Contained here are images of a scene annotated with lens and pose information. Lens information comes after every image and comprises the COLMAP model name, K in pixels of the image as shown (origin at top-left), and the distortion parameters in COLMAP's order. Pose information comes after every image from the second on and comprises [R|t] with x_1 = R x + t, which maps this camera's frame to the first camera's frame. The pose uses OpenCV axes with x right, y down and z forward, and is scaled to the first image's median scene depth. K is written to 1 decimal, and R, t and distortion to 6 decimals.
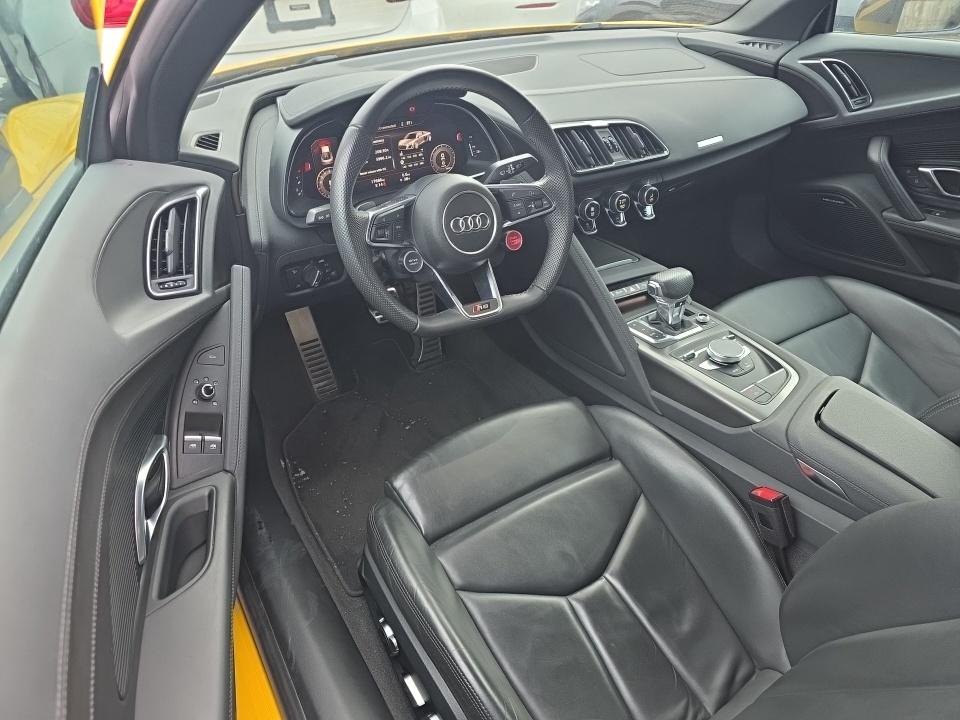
lens RADIAL K [[650.2, 0, 479.9], [0, 650.2, 360.8], [0, 0, 1]] dist [-0.003213, -0.004220]
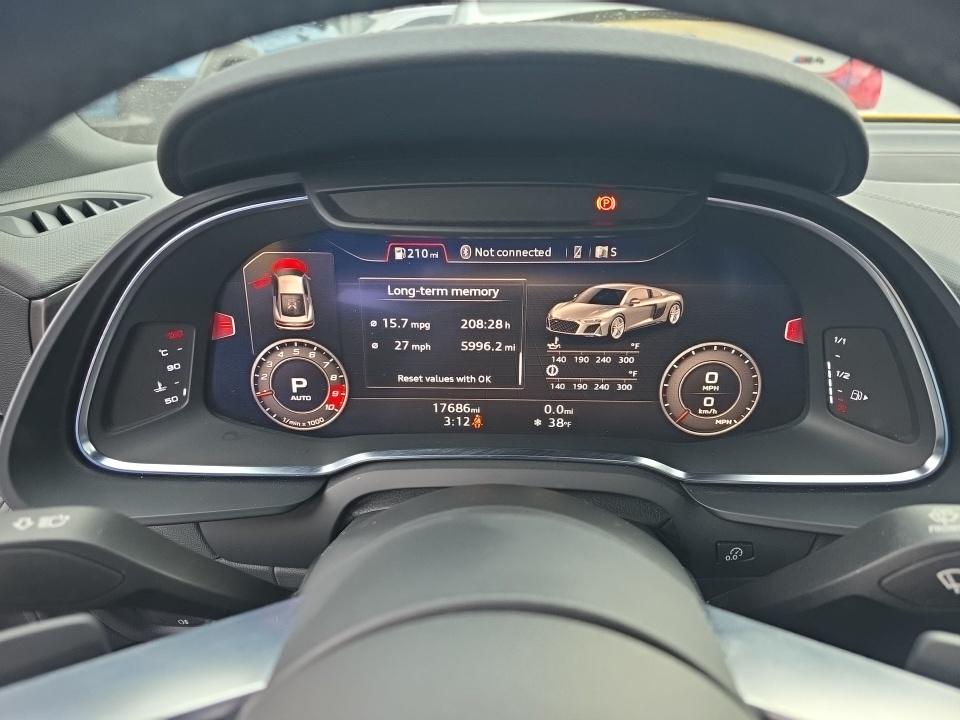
lens RADIAL K [[650.2, 0, 479.0], [0, 650.2, 360.4], [0, 0, 1]] dist [-0.003213, -0.004220]
pose [[0.805468, 0.270498, -0.527306, 0.009380], [-0.334956, 0.941802, -0.028524, -0.290830], [0.488902, 0.199600, 0.849196, 0.730555]]
